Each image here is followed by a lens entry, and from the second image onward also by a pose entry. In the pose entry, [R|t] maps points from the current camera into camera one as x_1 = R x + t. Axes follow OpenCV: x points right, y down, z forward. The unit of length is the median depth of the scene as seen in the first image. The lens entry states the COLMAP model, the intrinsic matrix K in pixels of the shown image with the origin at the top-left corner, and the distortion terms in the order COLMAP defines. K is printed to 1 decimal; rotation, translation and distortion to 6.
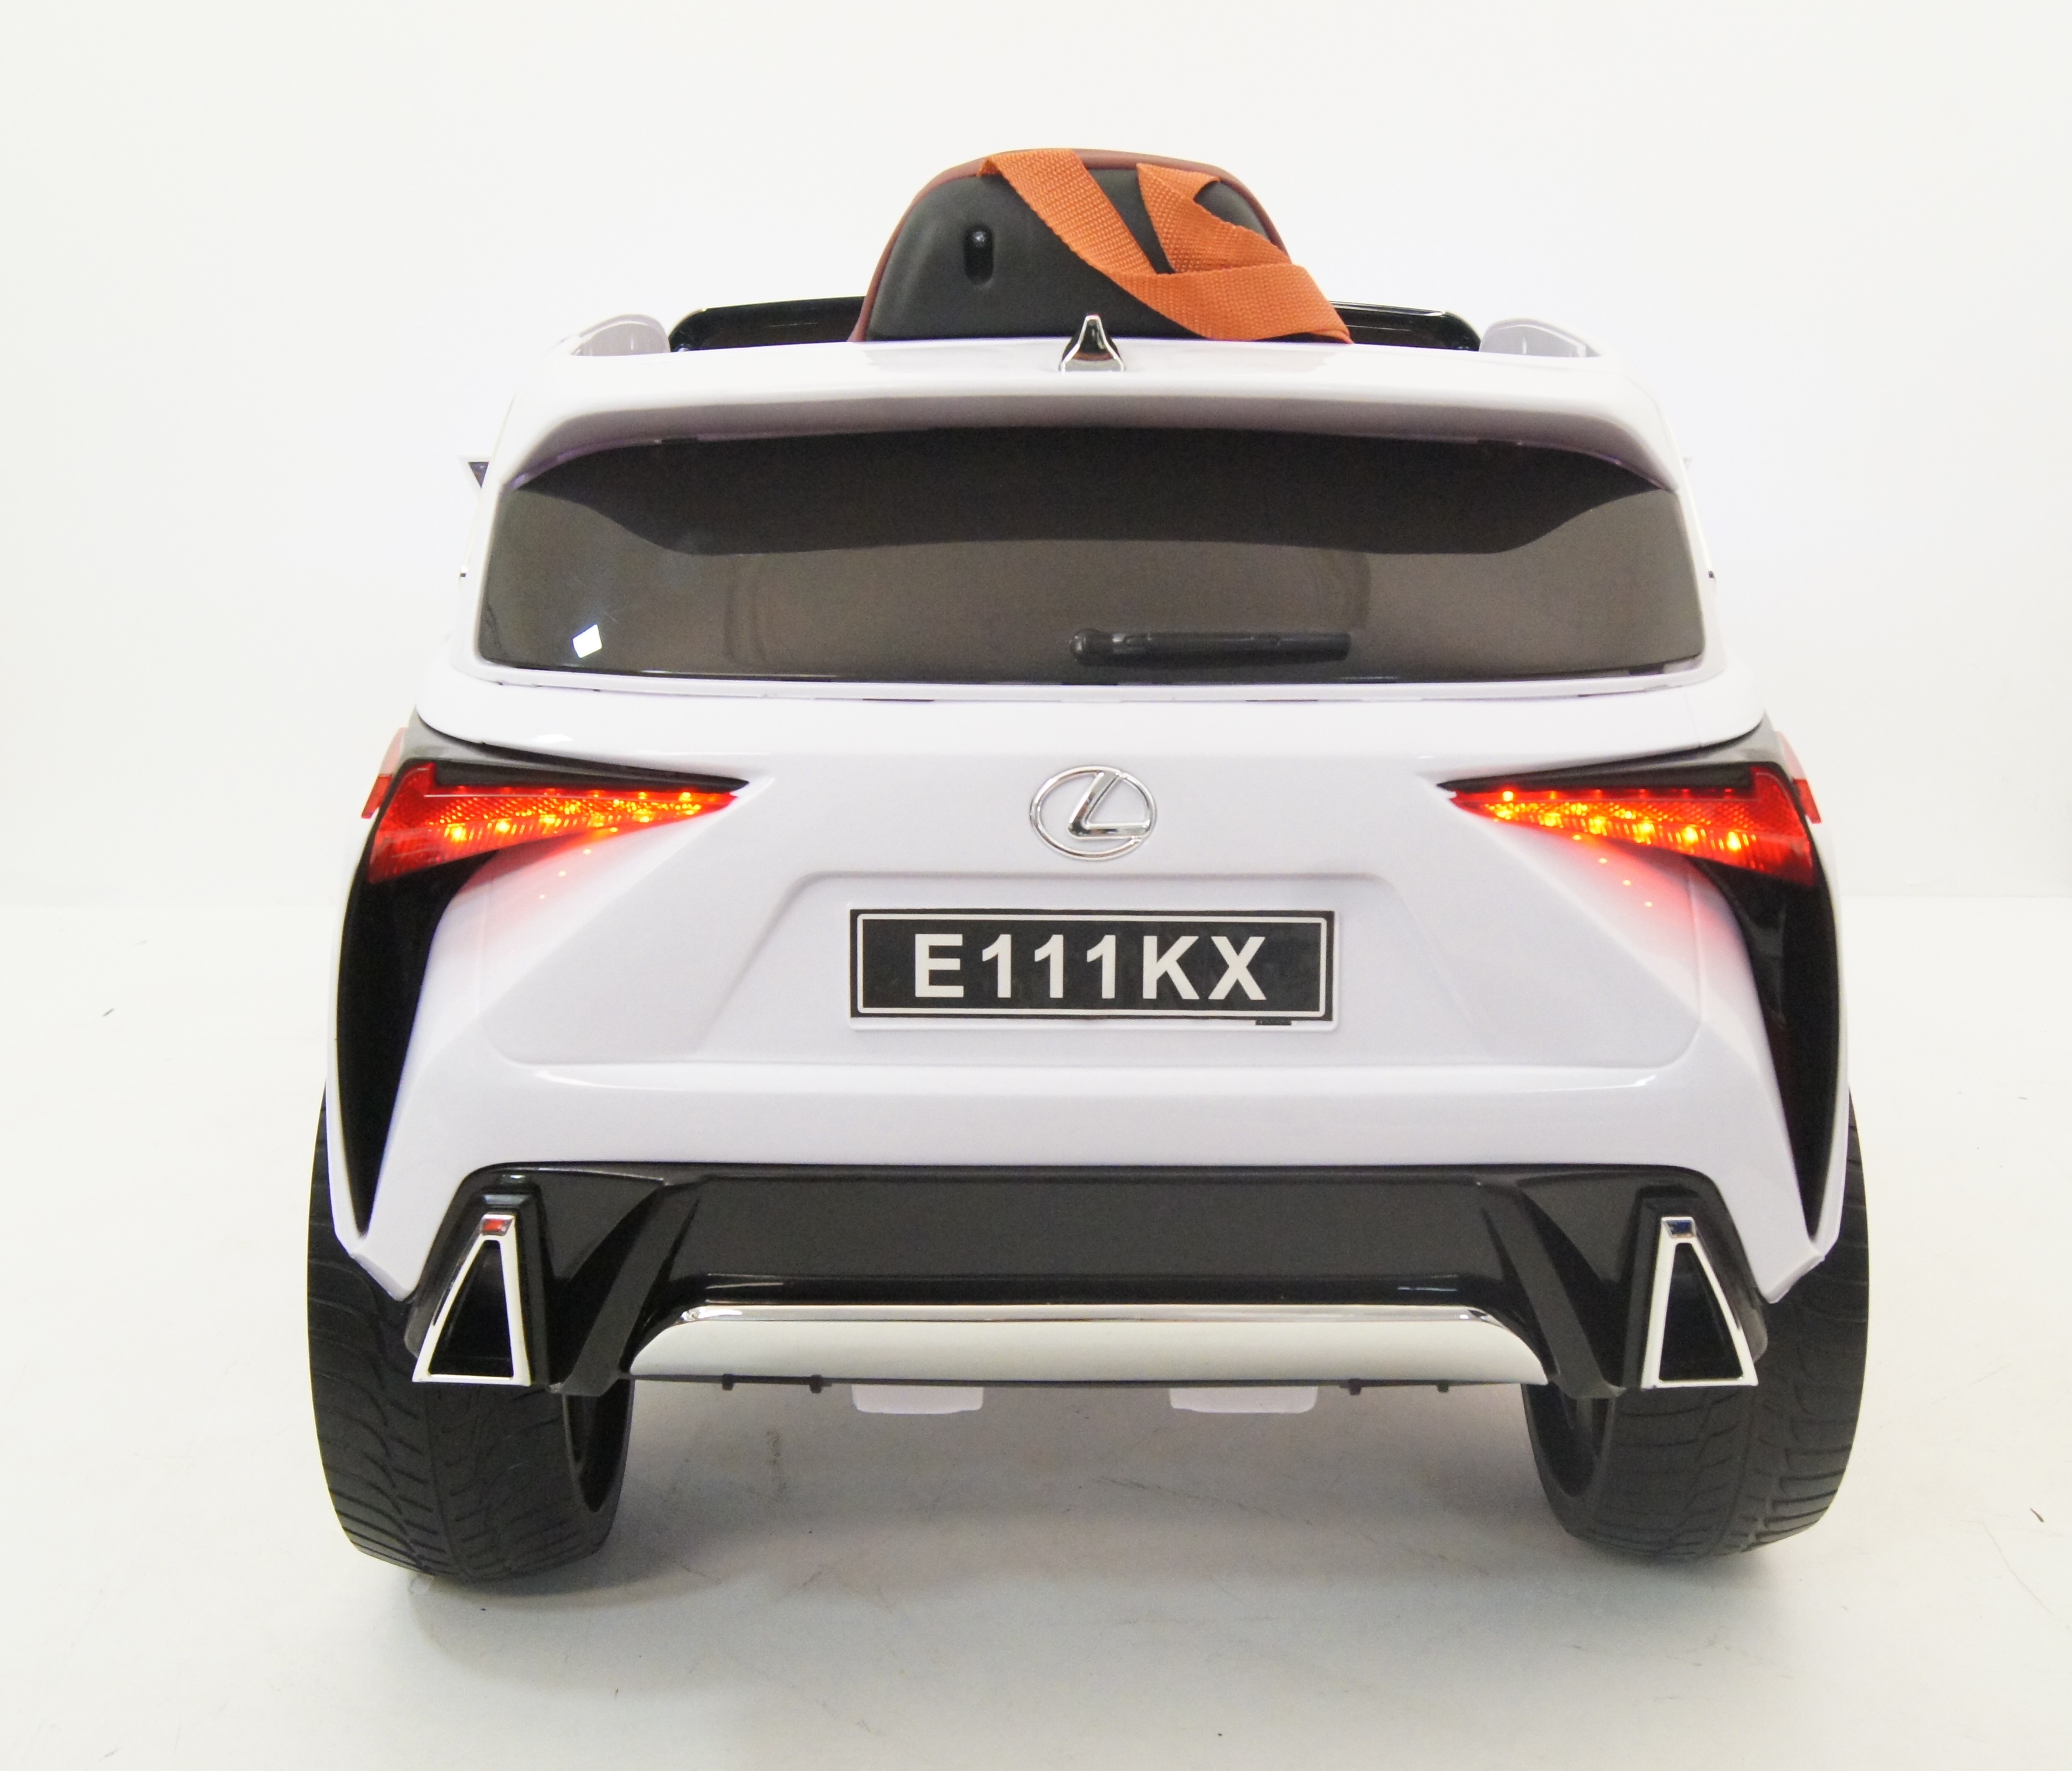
lens RADIAL K [[2609.1, 0, 1036.0], [0, 2609.1, 885.5], [0, 0, 1]] dist [0.030554, 0.004985]
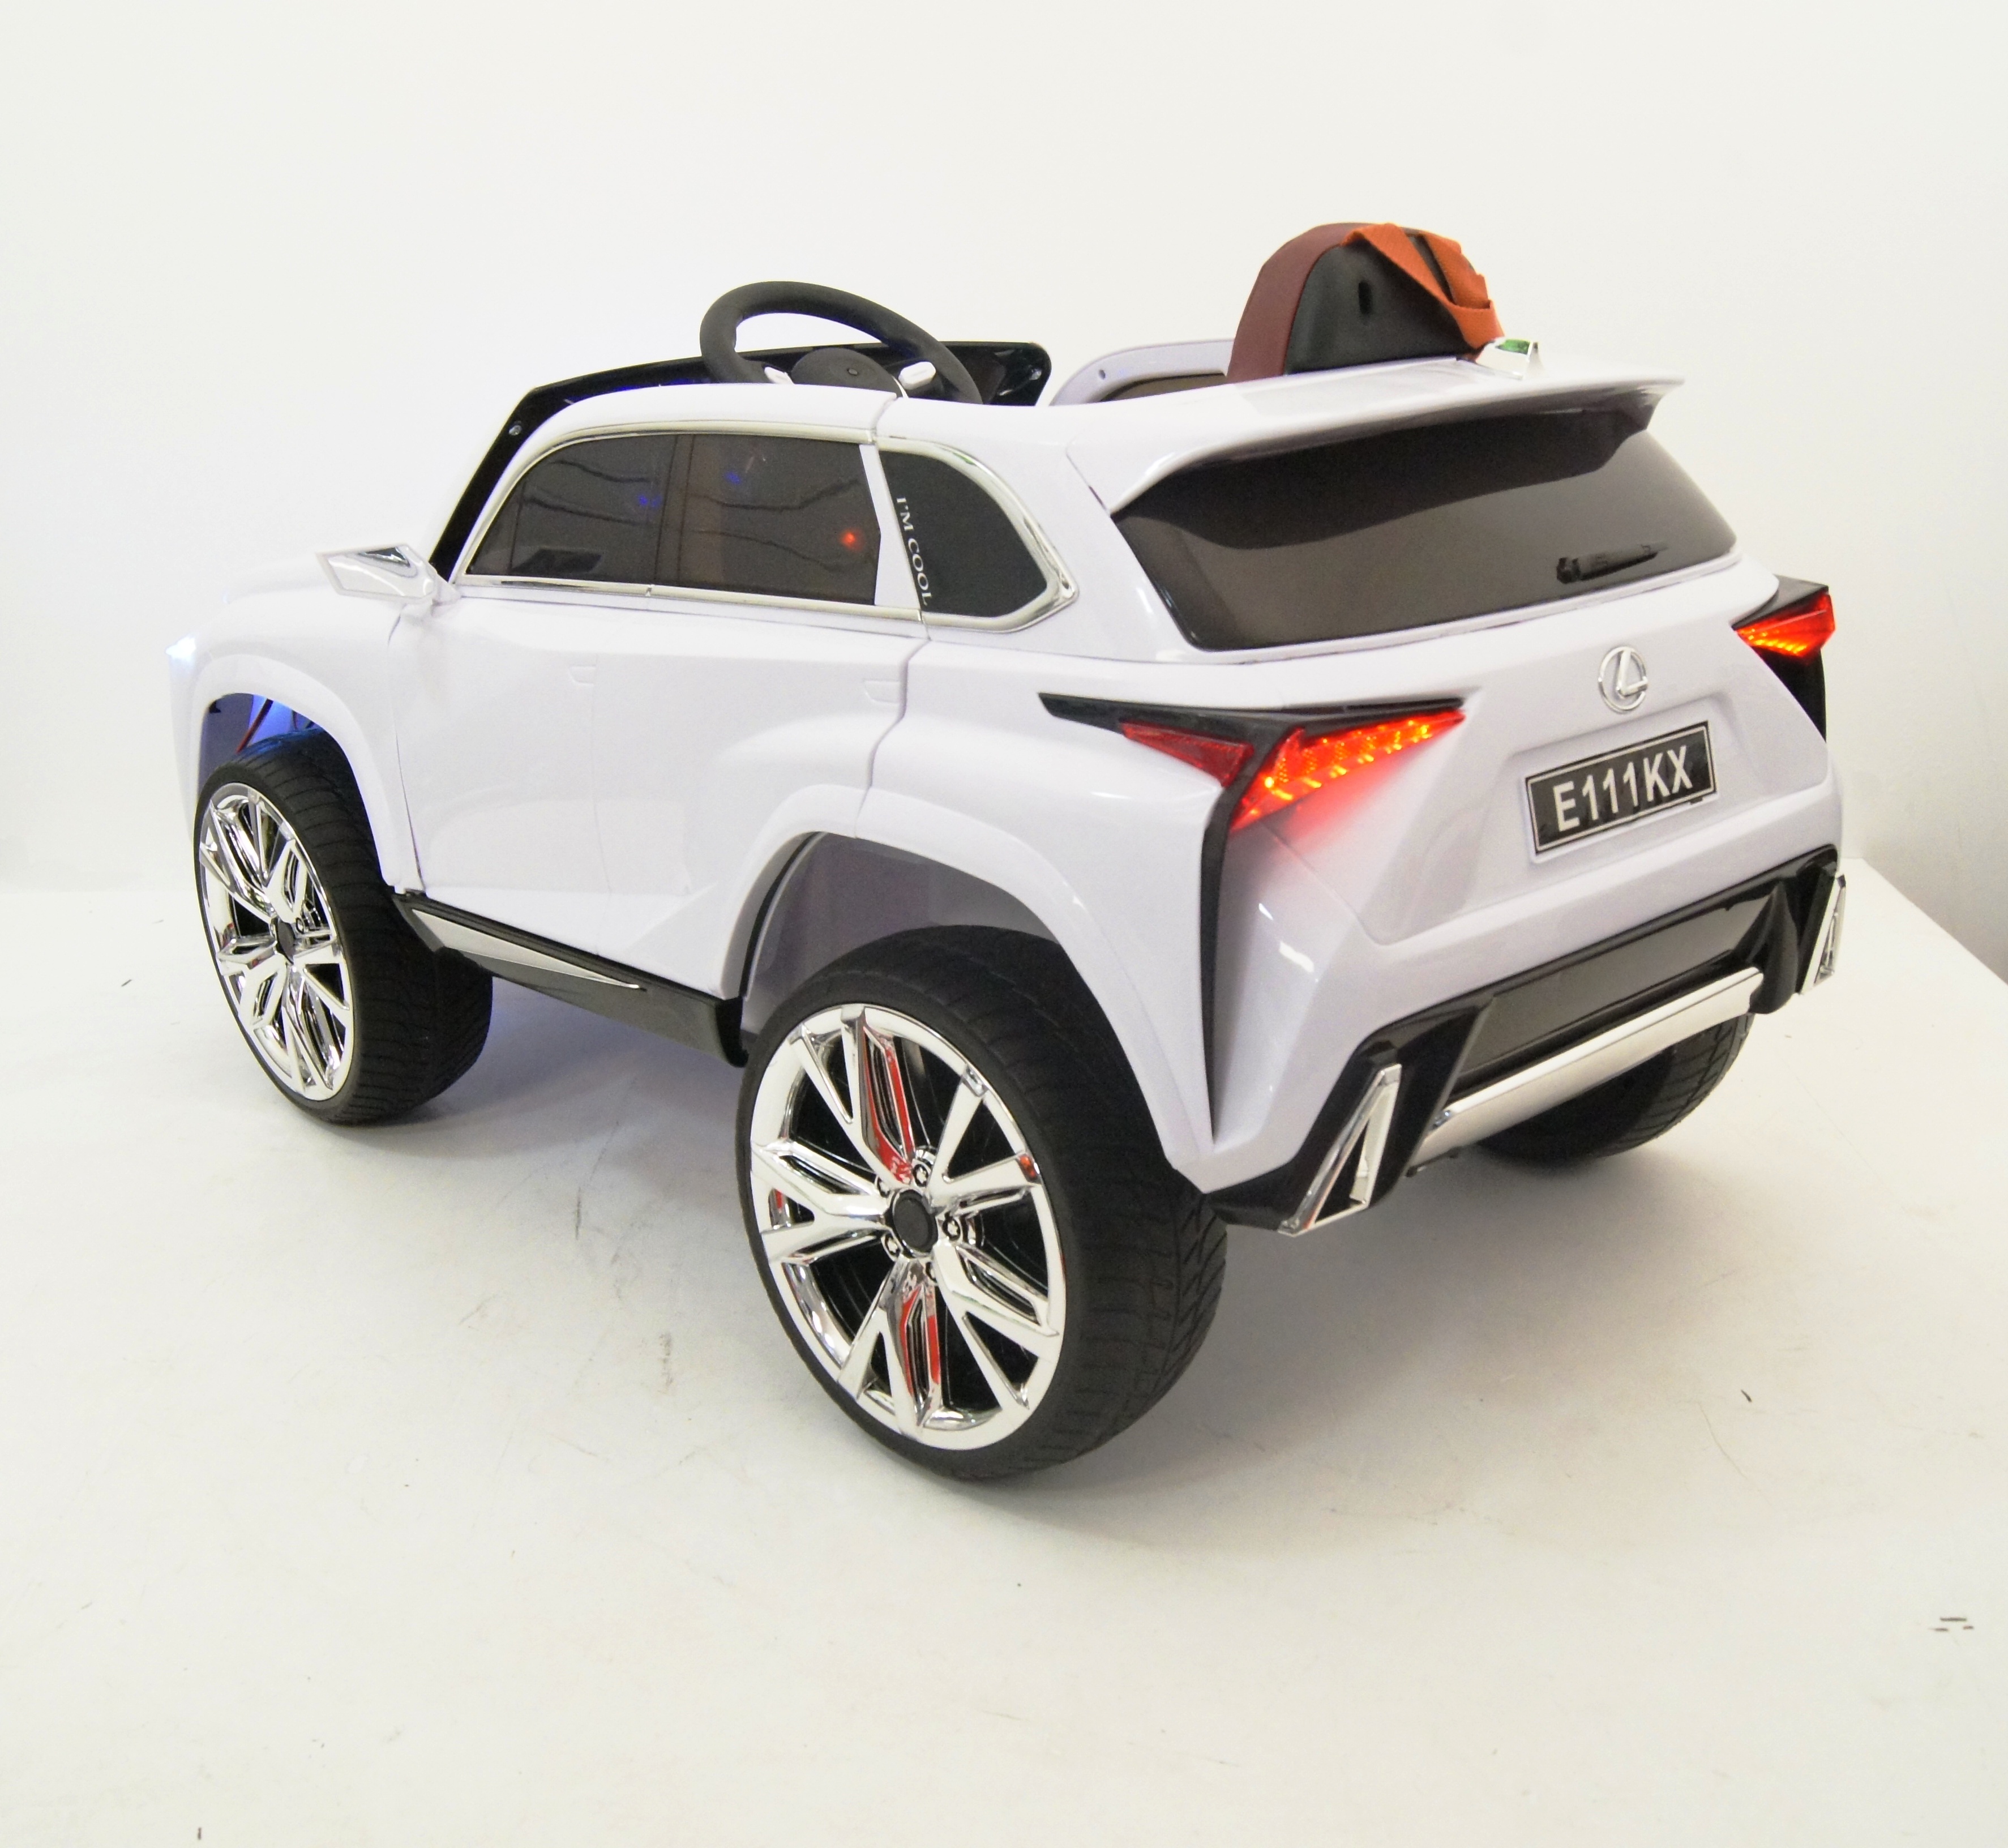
lens RADIAL K [[2456.3, 0, 1004.0], [0, 2456.3, 924.0], [0, 0, 1]] dist [-0.020486, -0.030535]
pose [[0.712796, -0.223899, 0.664674, -1.135404], [0.218194, 0.971441, 0.093245, -0.095745], [-0.666569, 0.078563, 0.741292, 0.233982]]
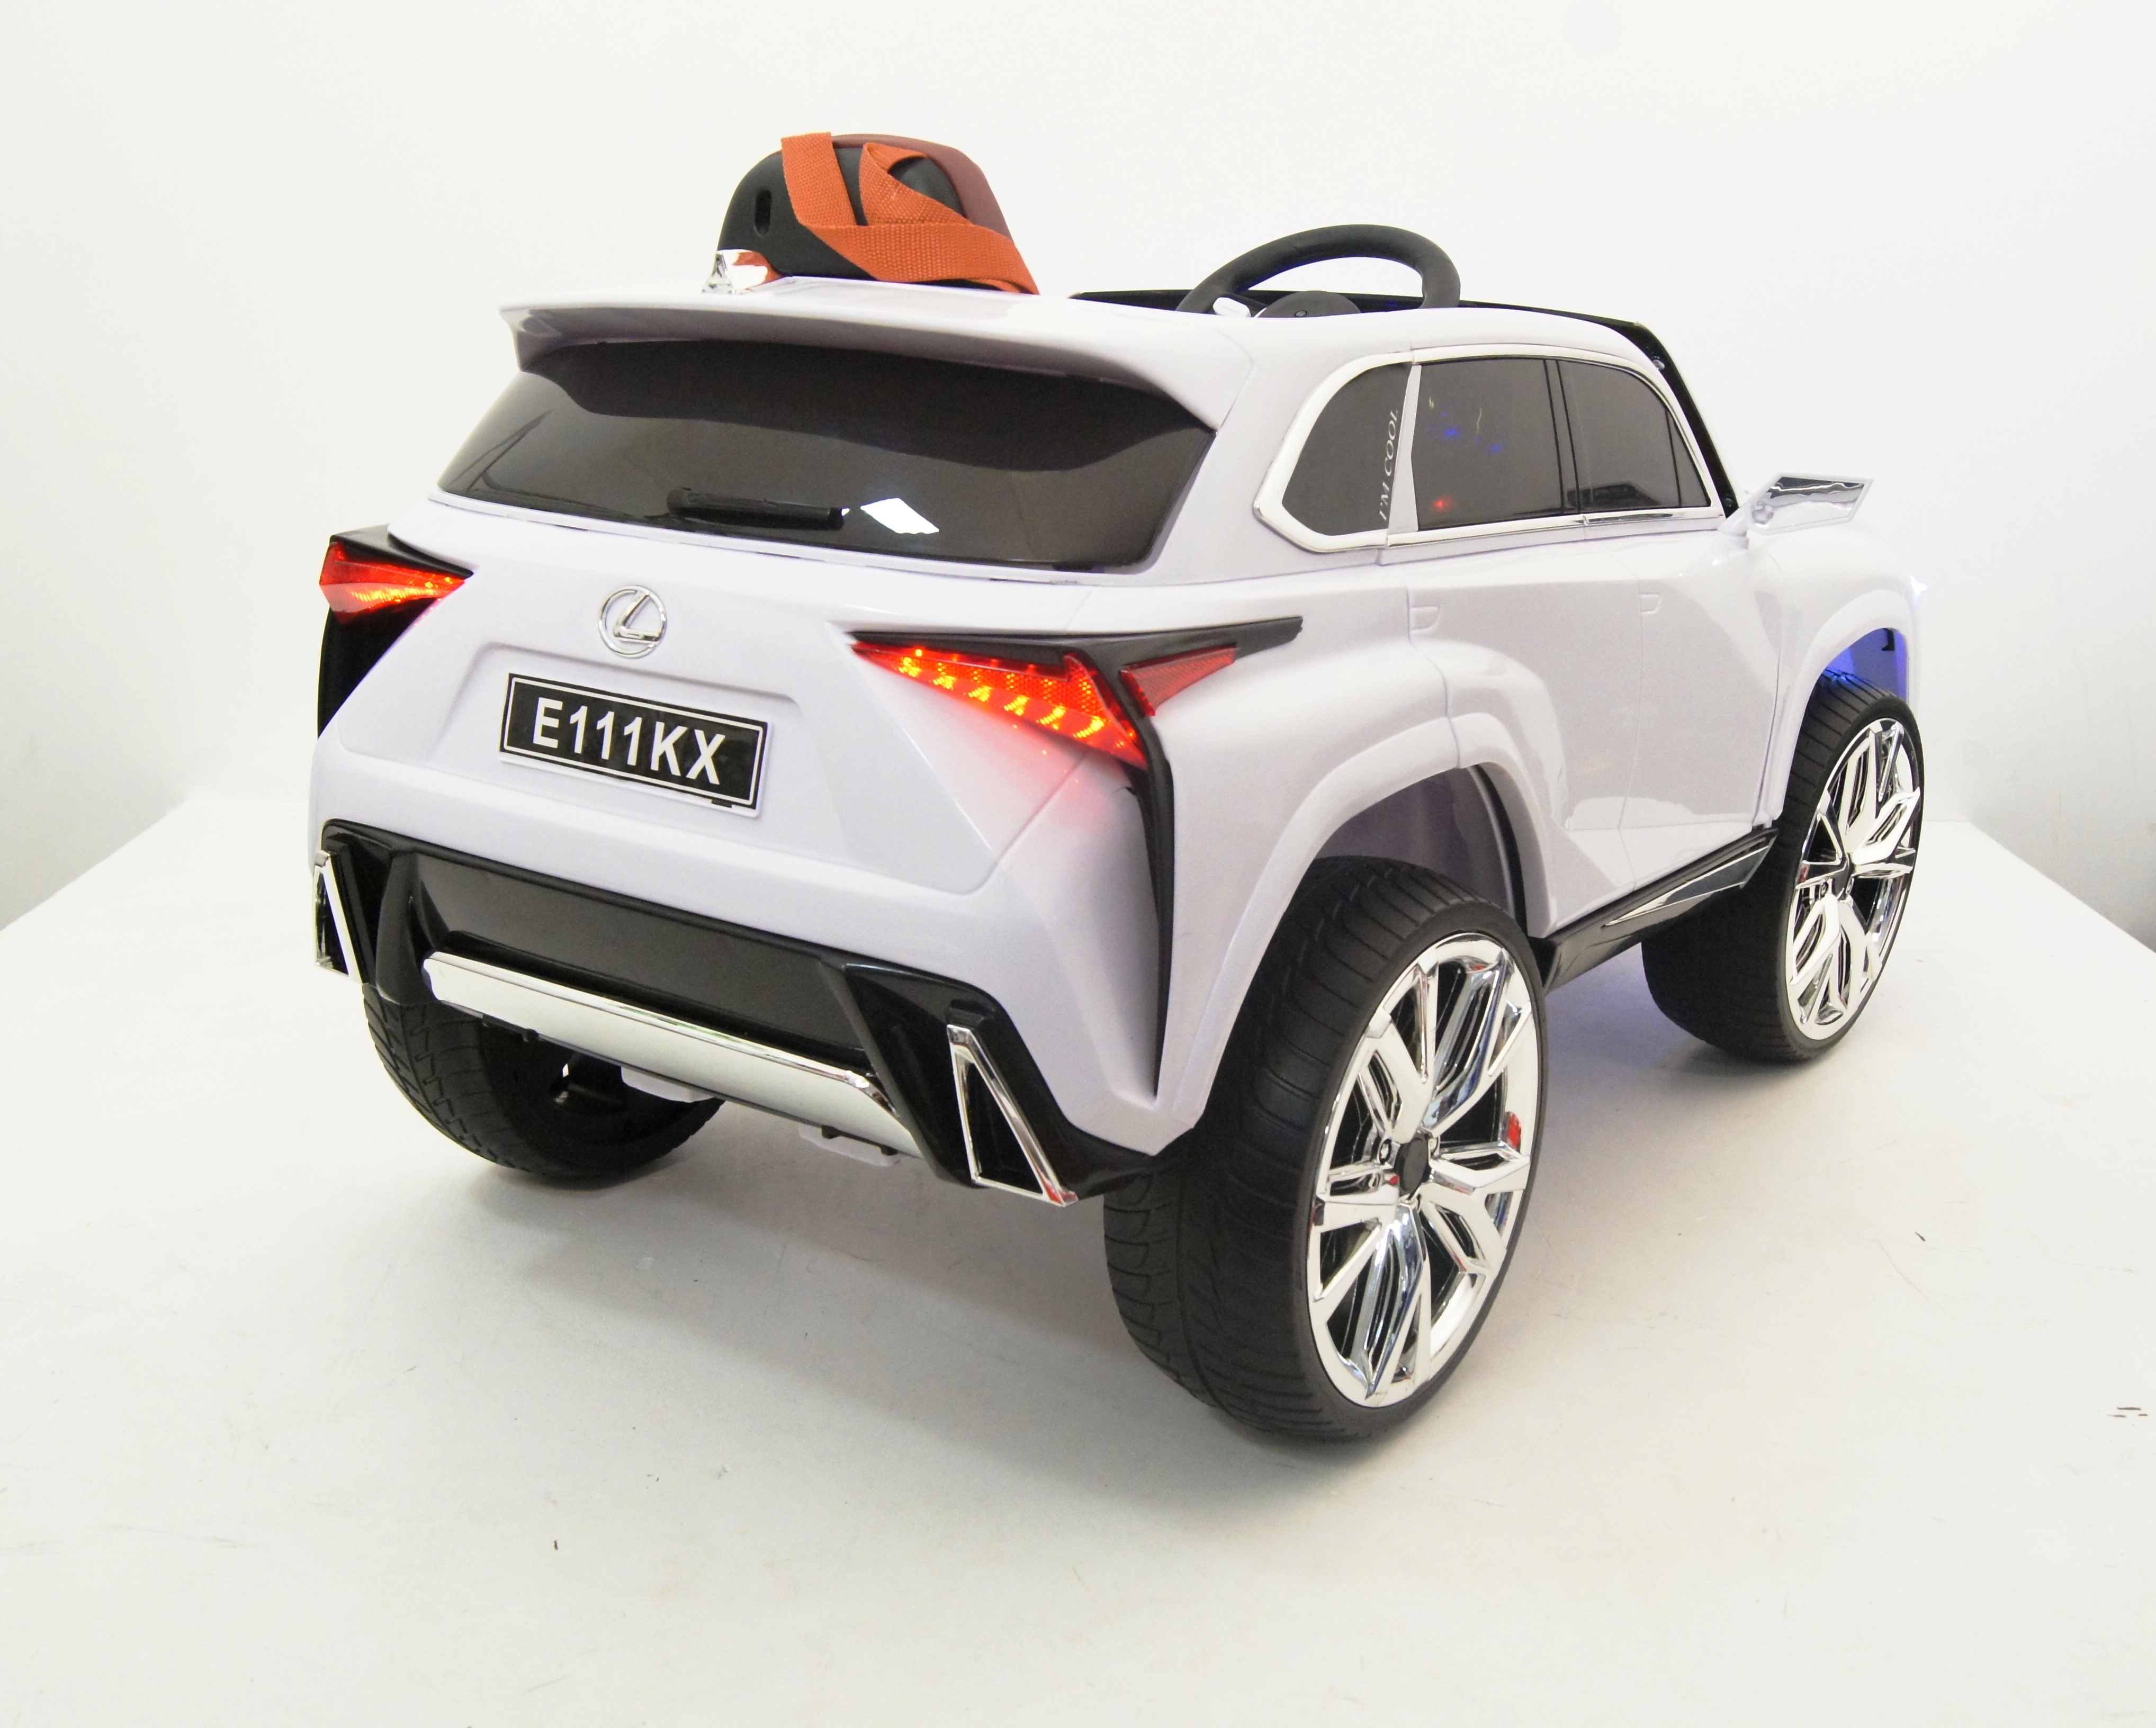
lens RADIAL K [[2447.0, 0, 1078.0], [0, 2447.0, 864.0], [0, 0, 1]] dist [-0.024302, -0.009018]
pose [[0.800629, 0.169914, -0.574563, 0.917828], [-0.186692, 0.981953, 0.030243, 0.013135], [0.569332, 0.083053, 0.817902, 0.130433]]
